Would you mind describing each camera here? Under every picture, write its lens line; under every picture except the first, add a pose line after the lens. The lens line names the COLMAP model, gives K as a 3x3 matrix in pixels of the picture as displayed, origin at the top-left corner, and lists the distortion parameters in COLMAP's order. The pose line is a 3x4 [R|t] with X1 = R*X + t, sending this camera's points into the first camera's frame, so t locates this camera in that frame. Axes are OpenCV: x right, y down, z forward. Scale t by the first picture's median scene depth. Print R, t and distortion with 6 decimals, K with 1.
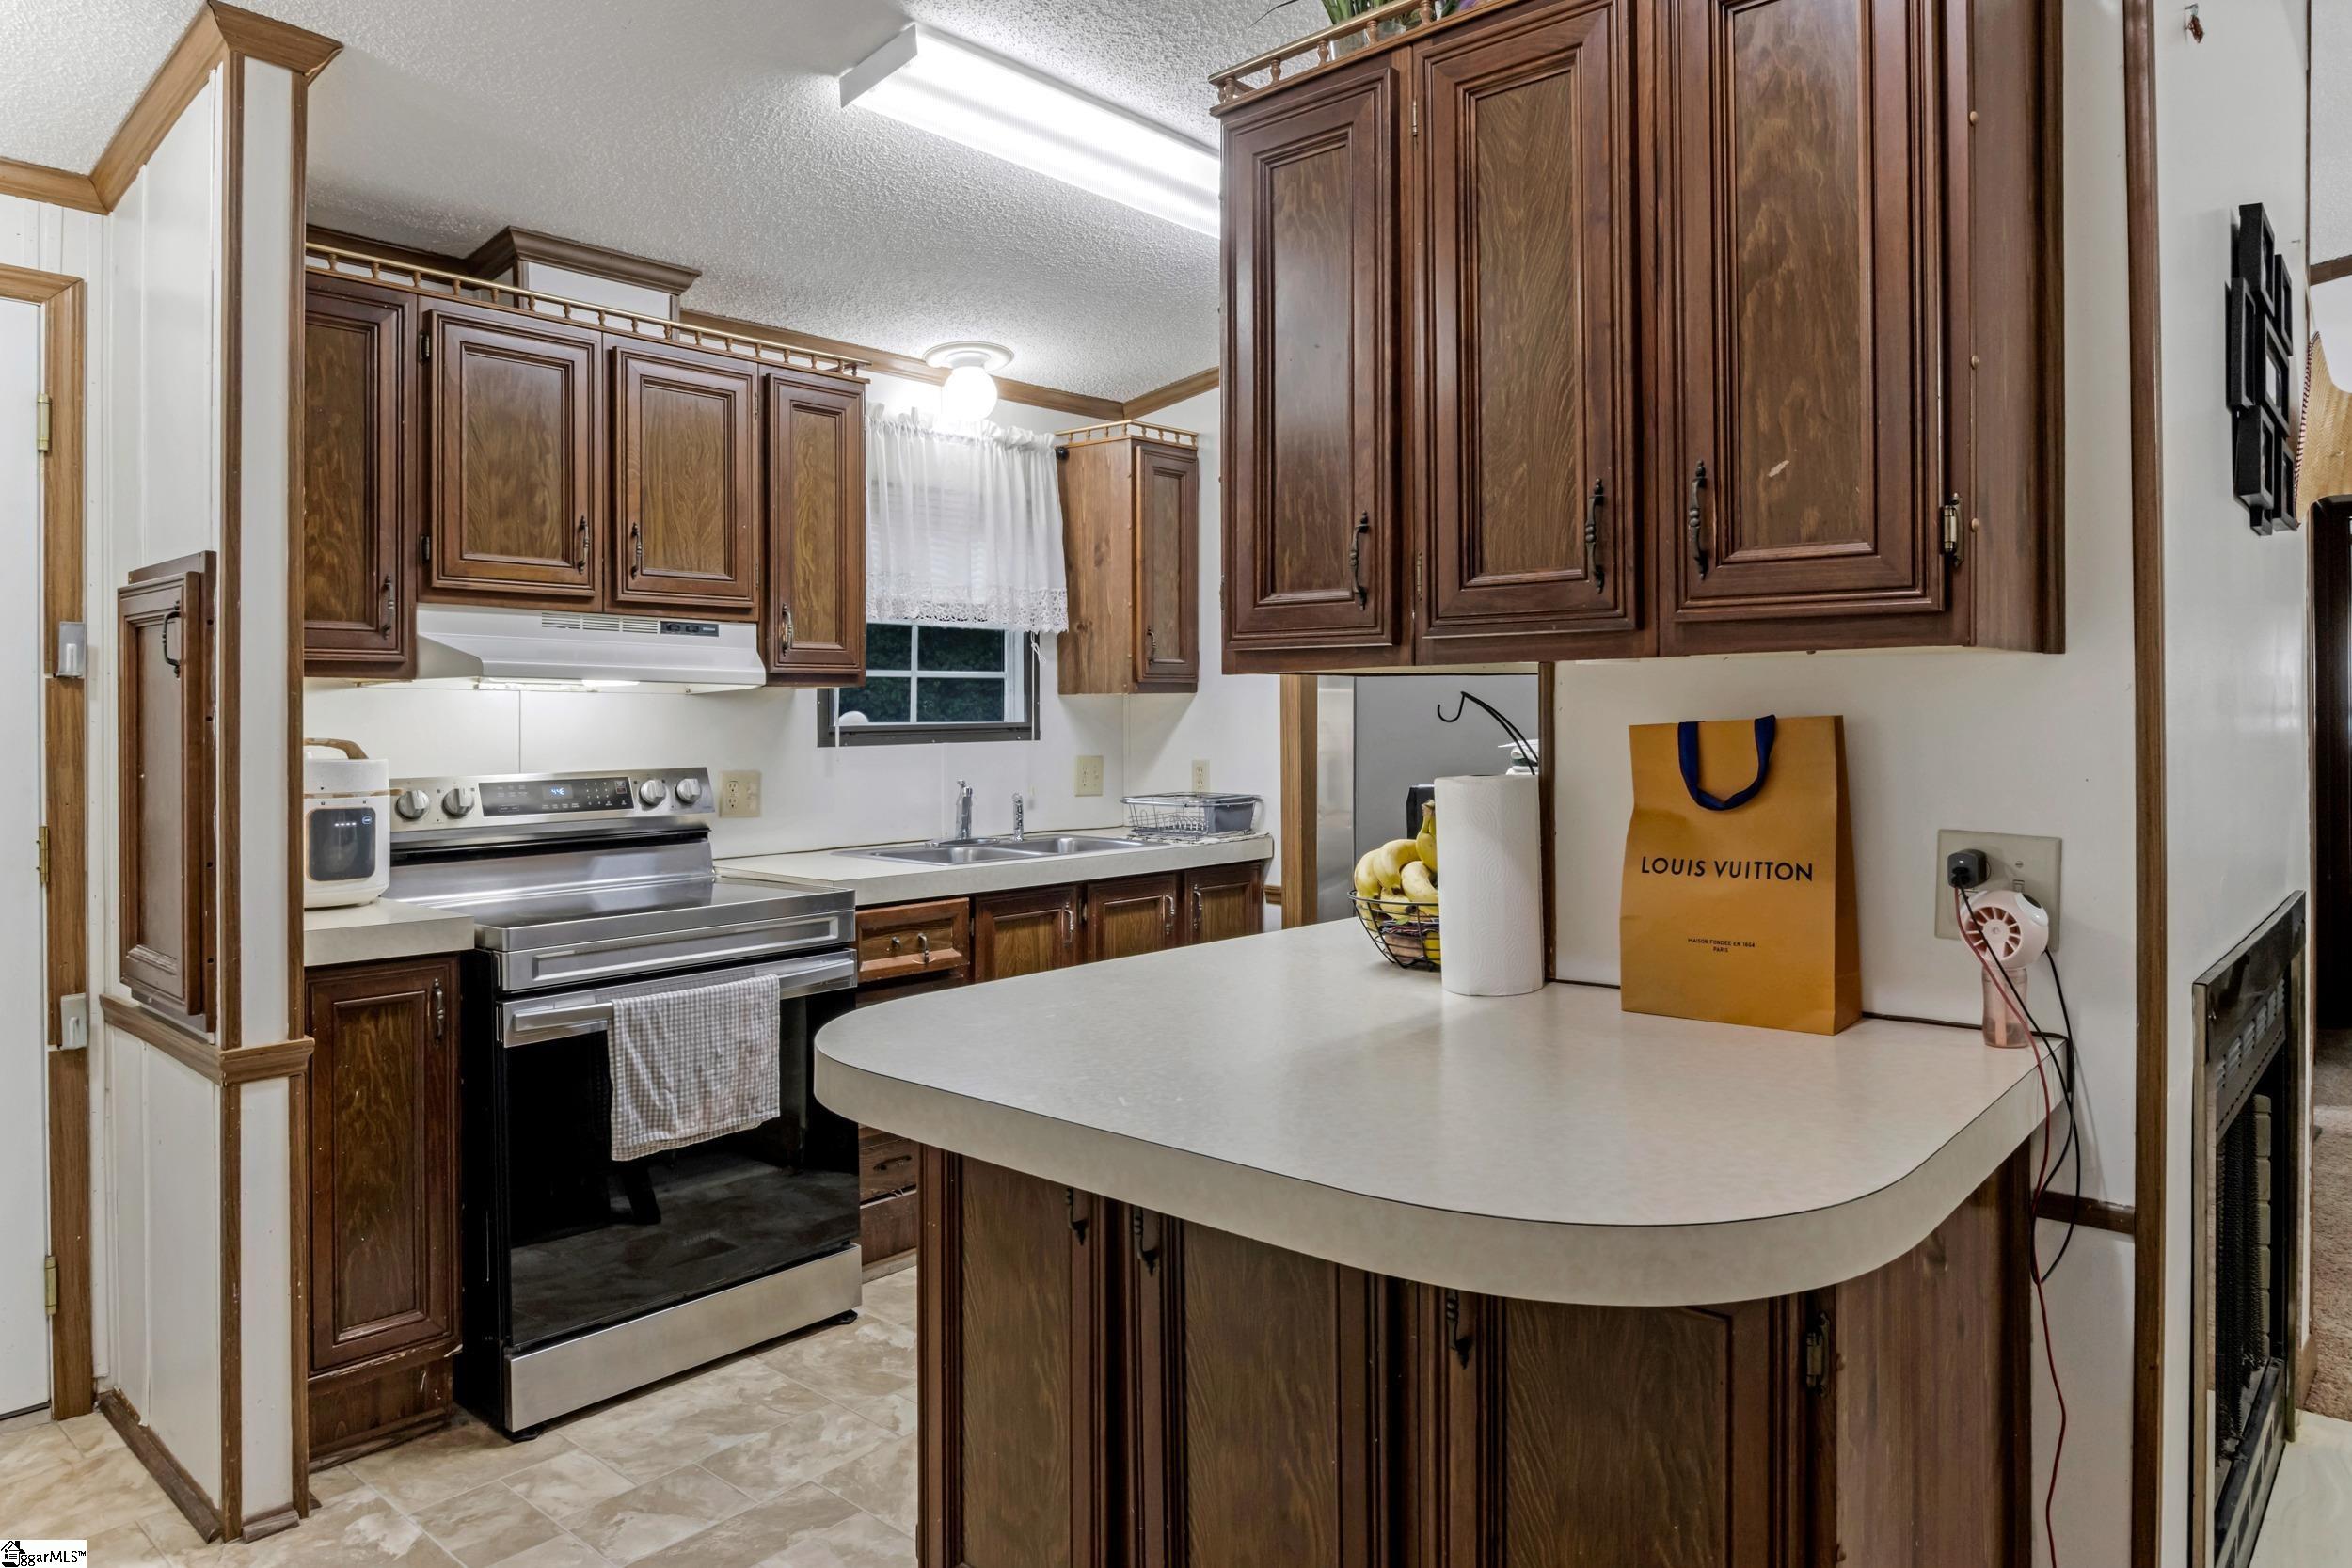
lens RADIAL K [[1490.2, 0, 1182.4], [0, 1490.2, 707.5], [0, 0, 1]] dist [-0.018121, -0.000774]
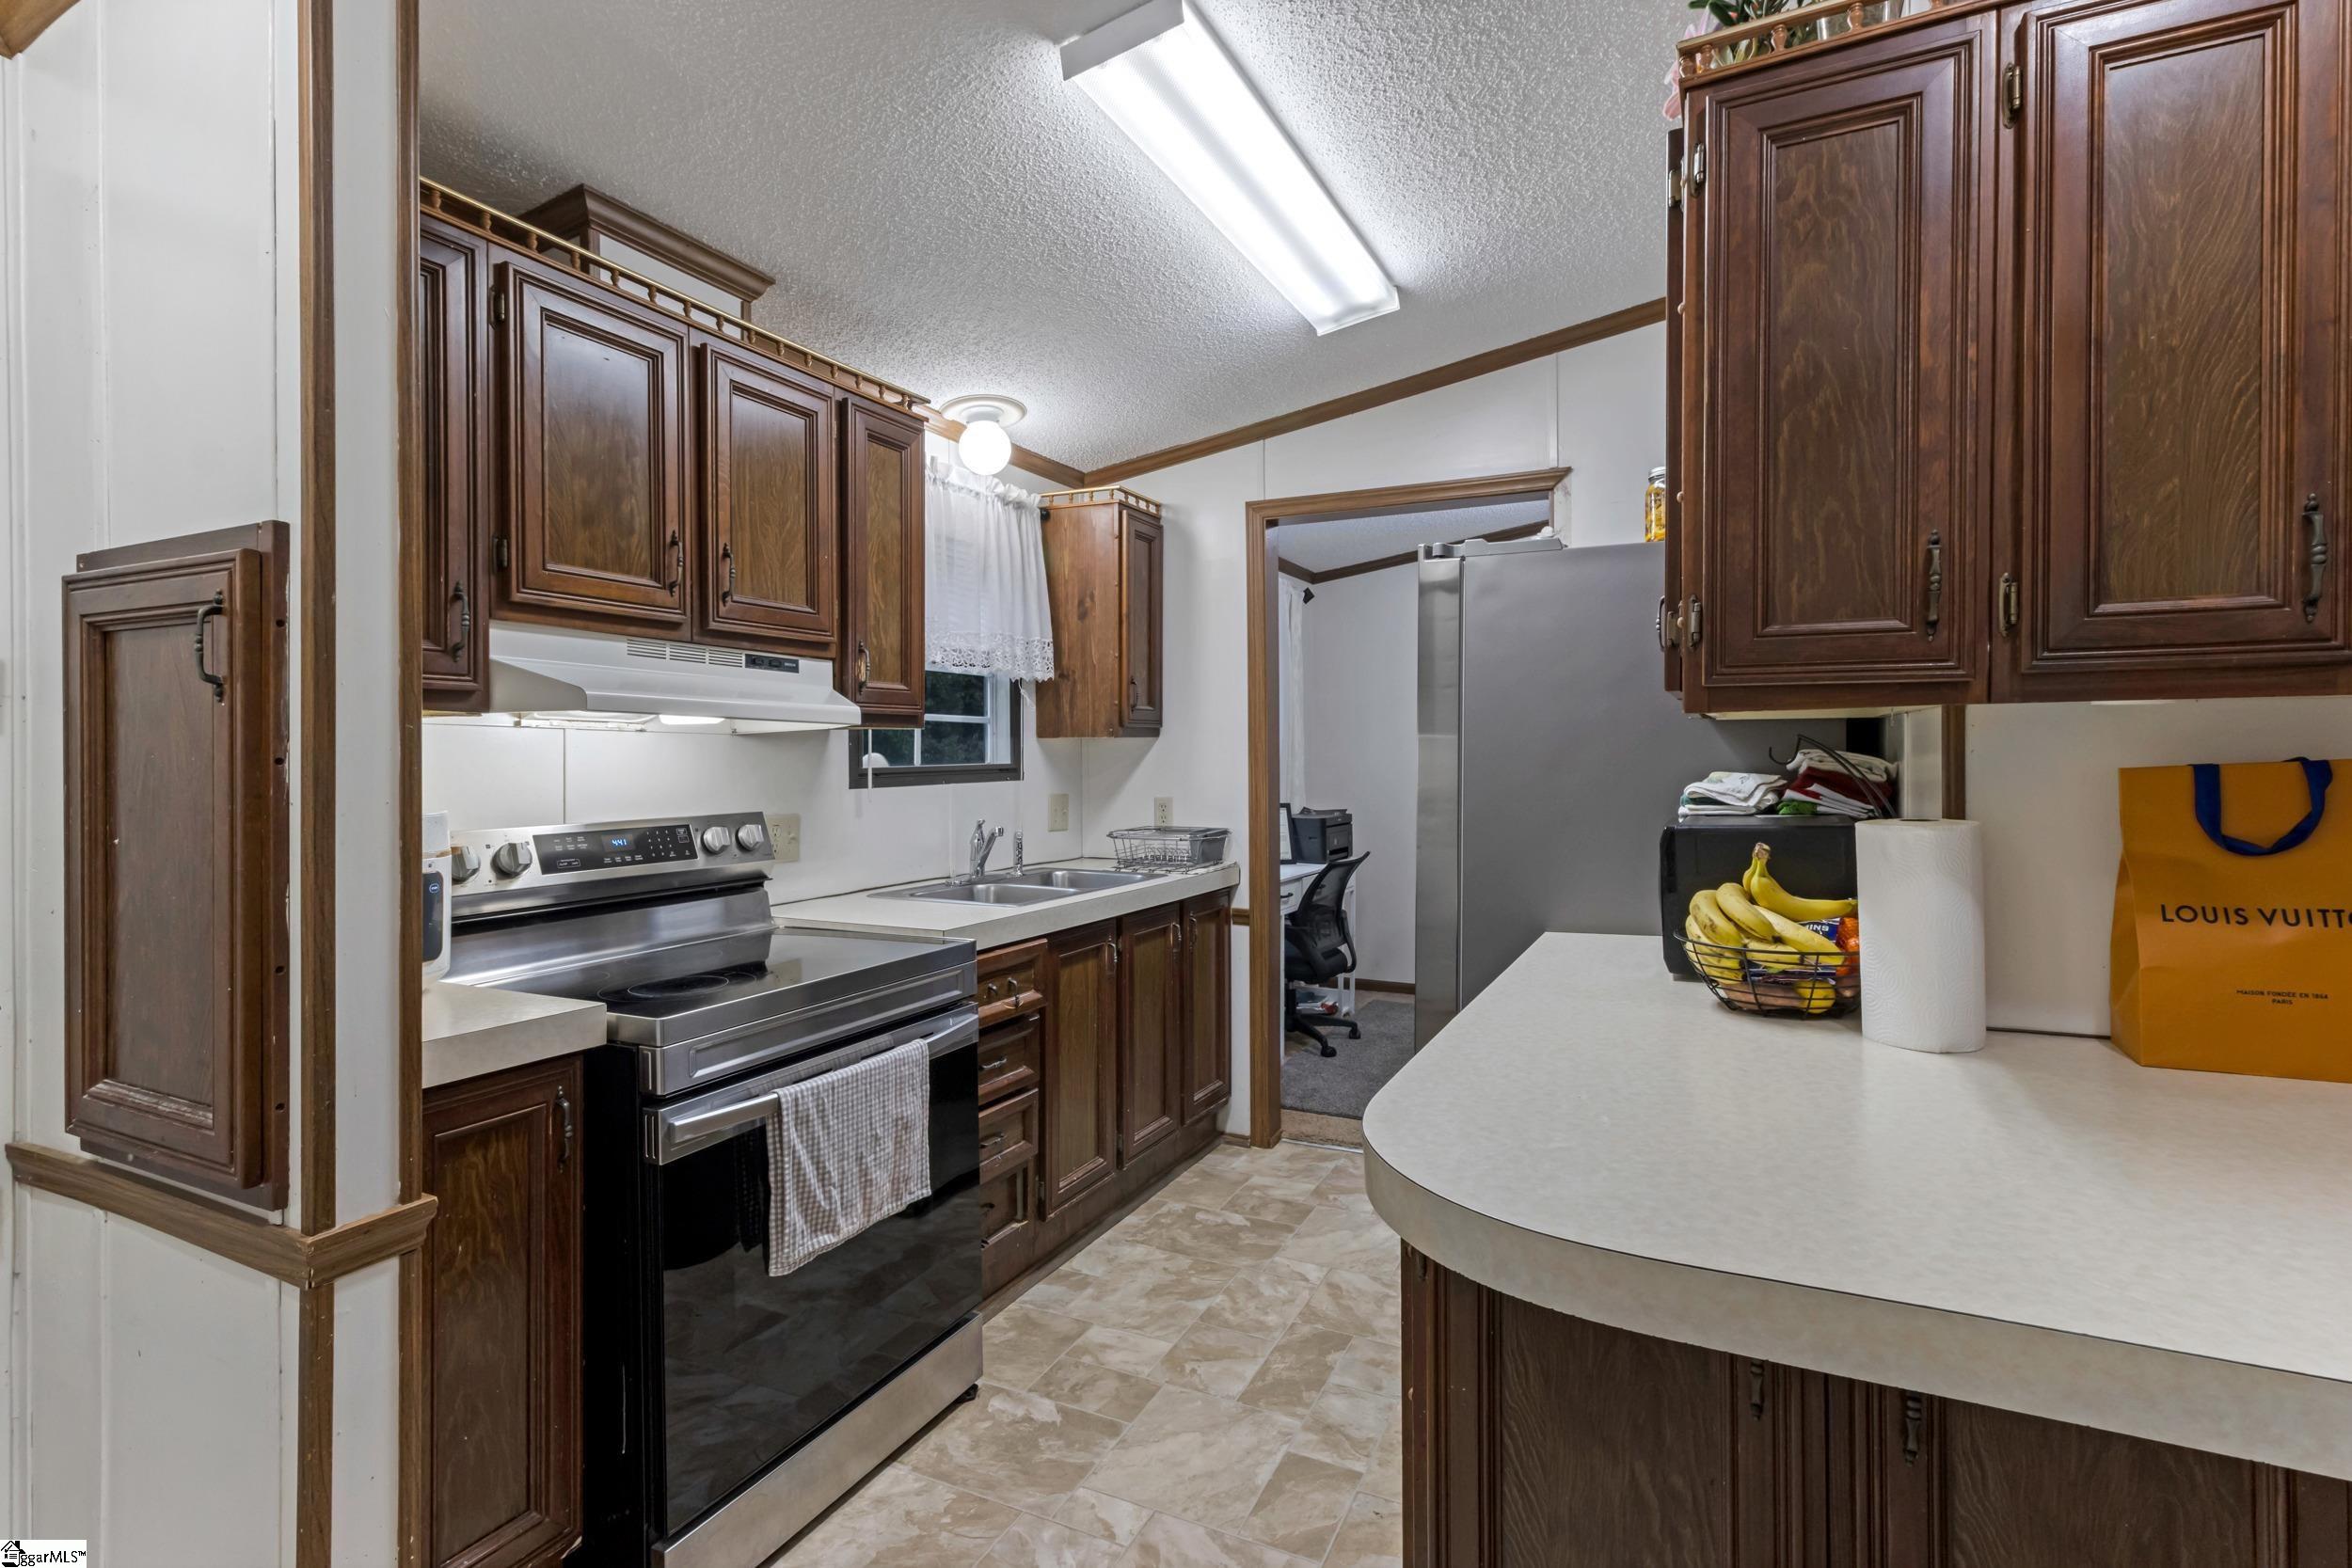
lens RADIAL K [[1115.7, 0, 1183.2], [0, 1115.7, 752.2], [0, 0, 1]] dist [-0.003147, 0.007098]
pose [[0.962198, 0.002074, 0.272344, -0.290679], [-0.002267, 0.999997, 0.000391, 0.001667], [-0.272343, -0.000994, 0.962200, 0.278695]]
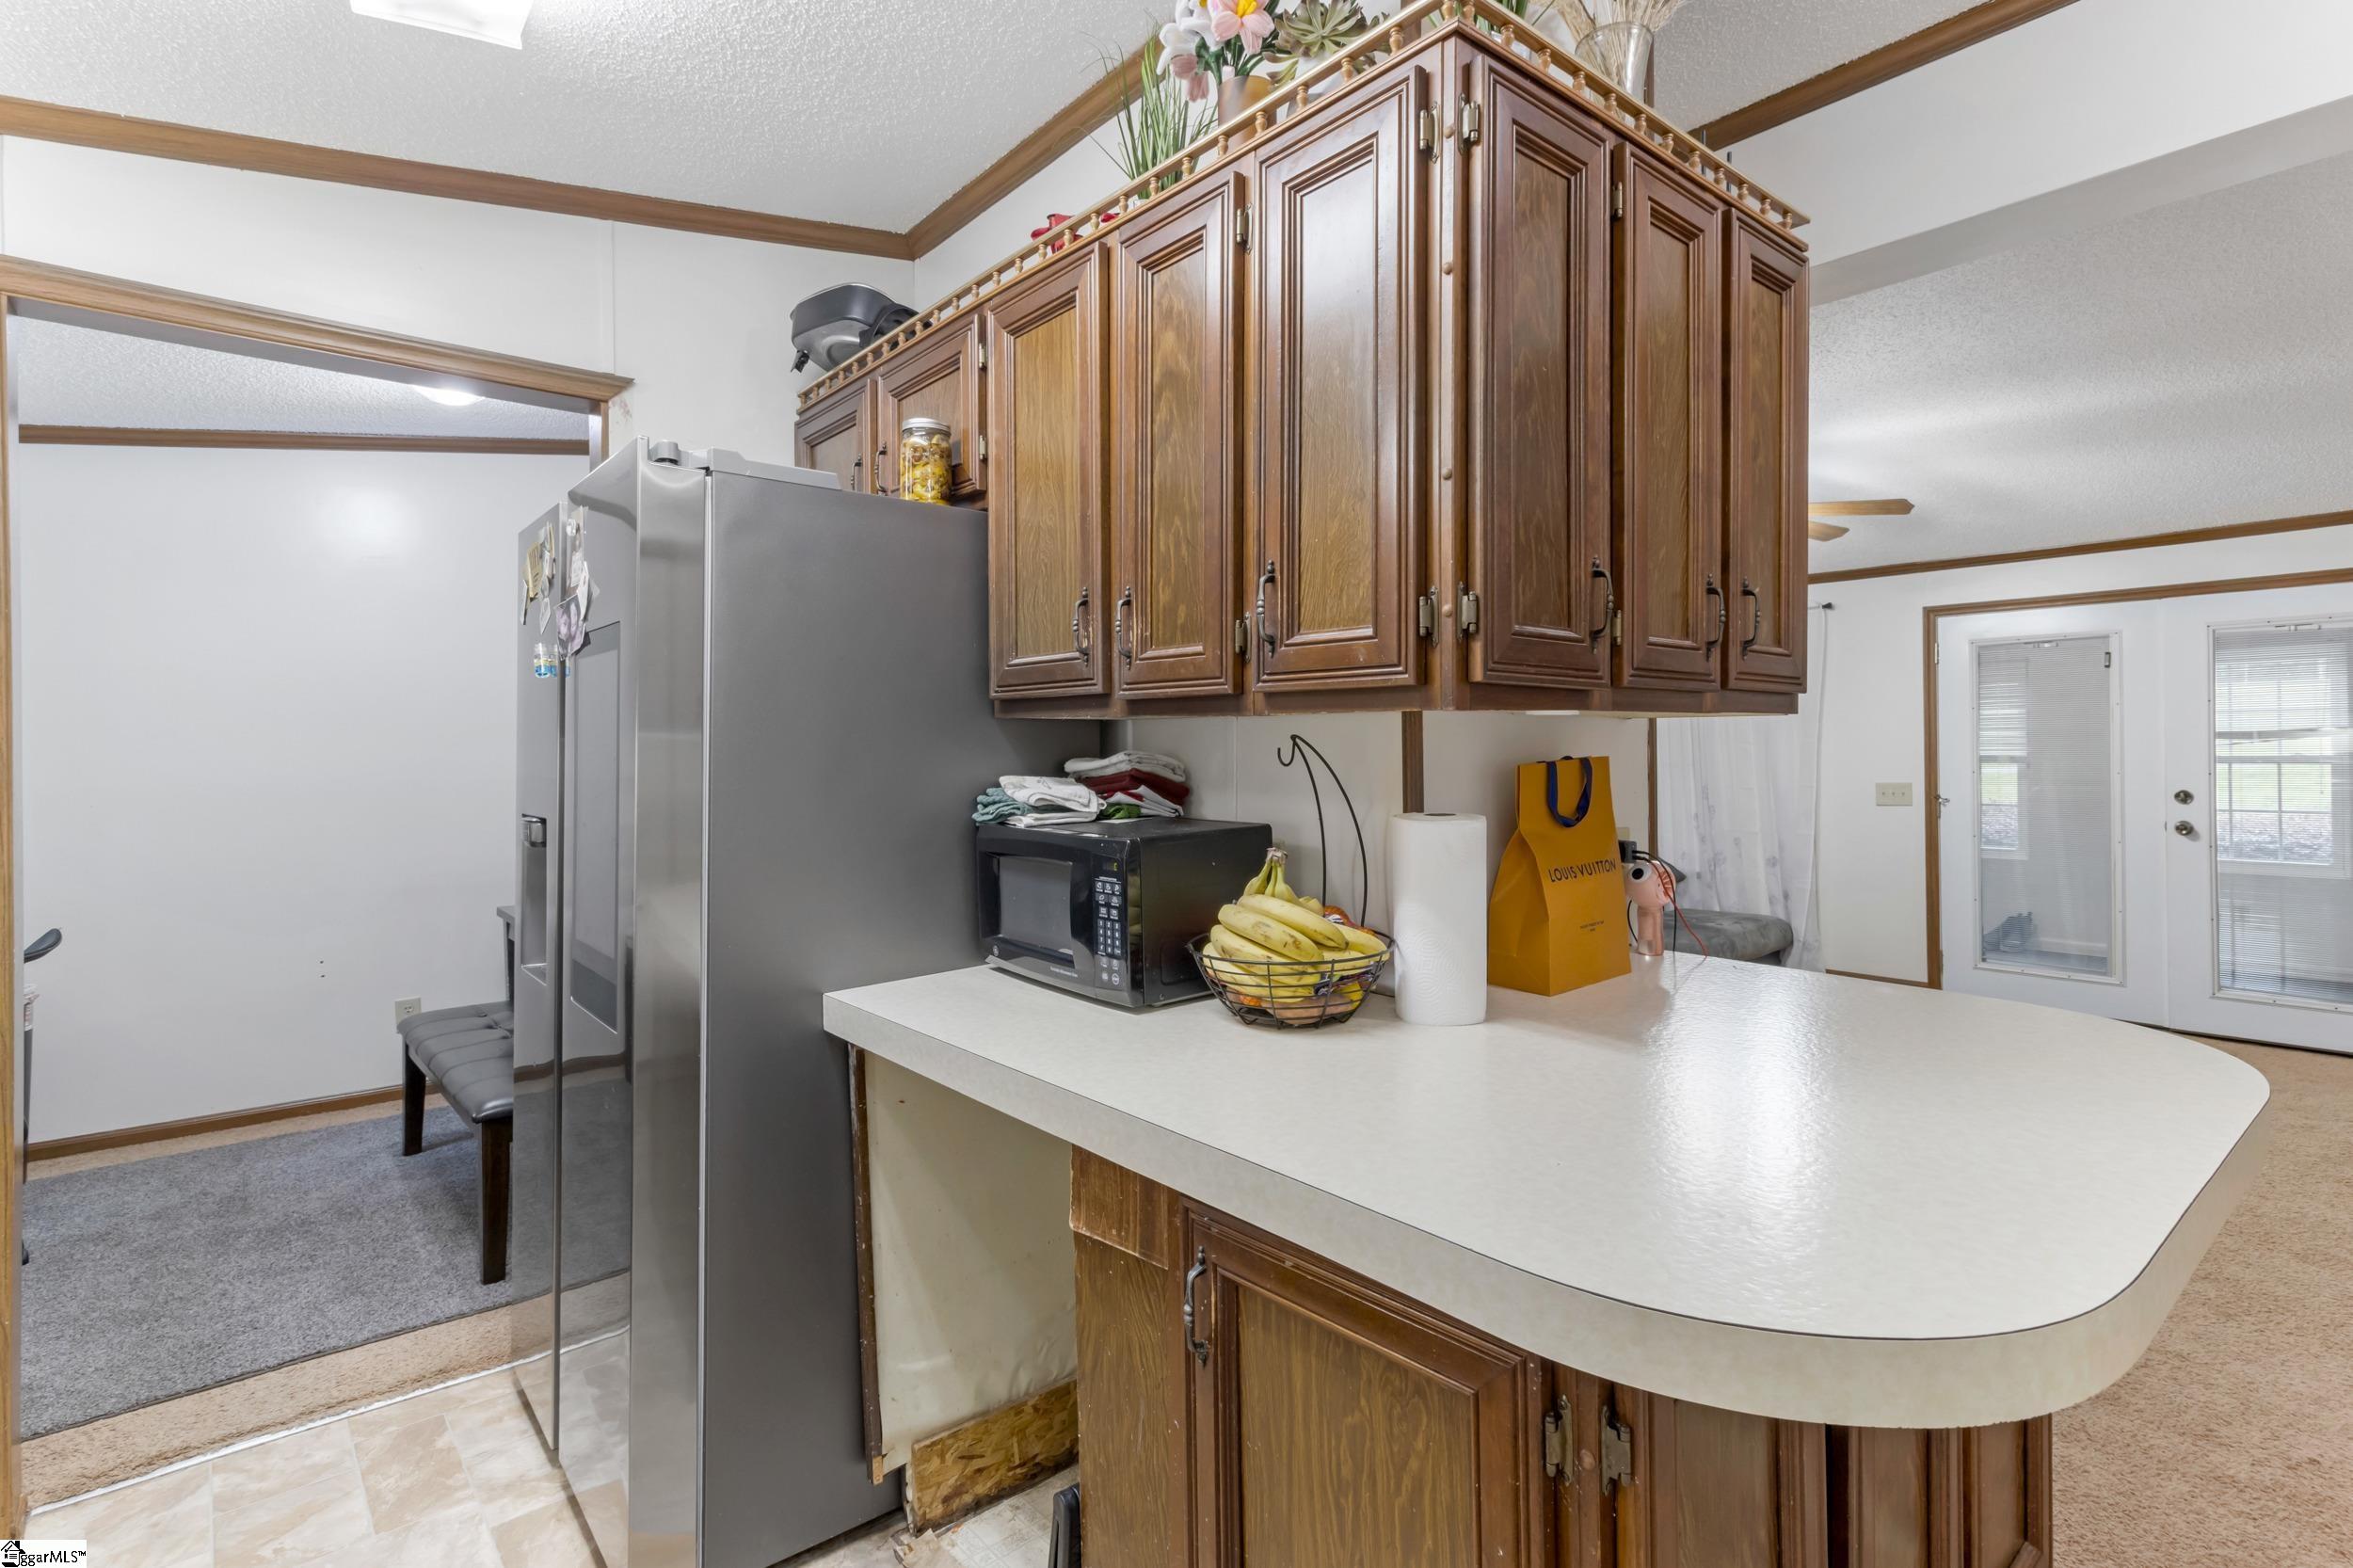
lens RADIAL K [[1116.2, 0, 1183.7], [0, 1116.2, 752.1], [0, 0, 1]] dist [-0.003147, 0.007098]
pose [[0.143021, 0.005102, 0.989707, -0.386687], [0.002257, 0.999982, -0.005481, 0.003995], [-0.989717, 0.003018, 0.143007, 0.684522]]
